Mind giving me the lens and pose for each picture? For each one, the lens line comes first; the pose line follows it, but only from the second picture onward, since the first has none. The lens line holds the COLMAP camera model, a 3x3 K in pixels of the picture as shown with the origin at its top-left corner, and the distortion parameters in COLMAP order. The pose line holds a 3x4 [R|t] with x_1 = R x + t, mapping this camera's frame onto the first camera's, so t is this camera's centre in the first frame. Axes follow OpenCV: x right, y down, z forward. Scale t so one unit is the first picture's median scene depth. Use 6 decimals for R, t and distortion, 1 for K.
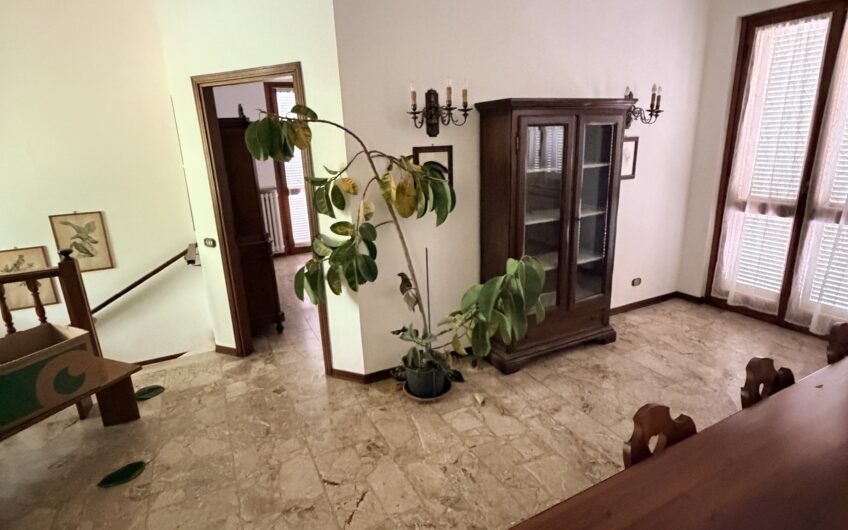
lens RADIAL K [[462.2, 0, 450.3], [0, 462.2, 264.9], [0, 0, 1]] dist [-0.022293, 0.000135]
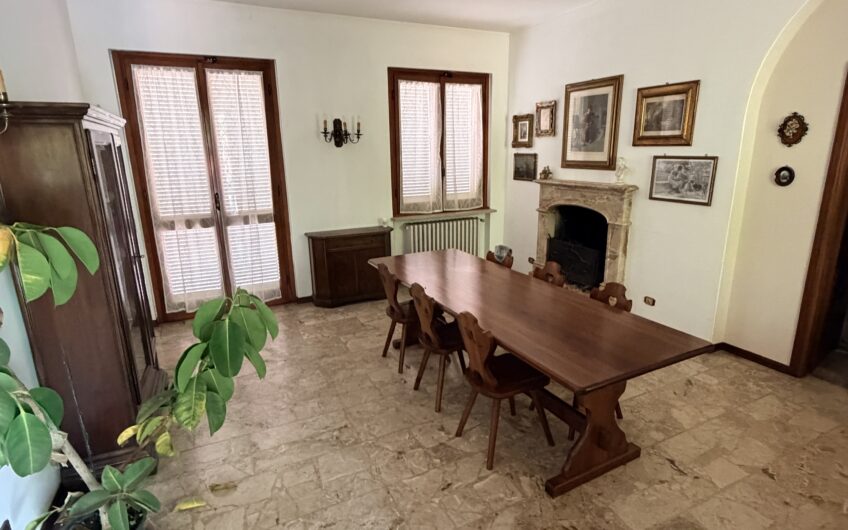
lens RADIAL K [[443.8, 0, 406.8], [0, 443.8, 263.7], [0, 0, 1]] dist [0.002553, 0.000426]
pose [[0.049355, -0.220501, 0.974137, -0.671855], [0.282545, 0.938569, 0.198134, -0.154179], [-0.957983, 0.265459, 0.108624, 0.590429]]
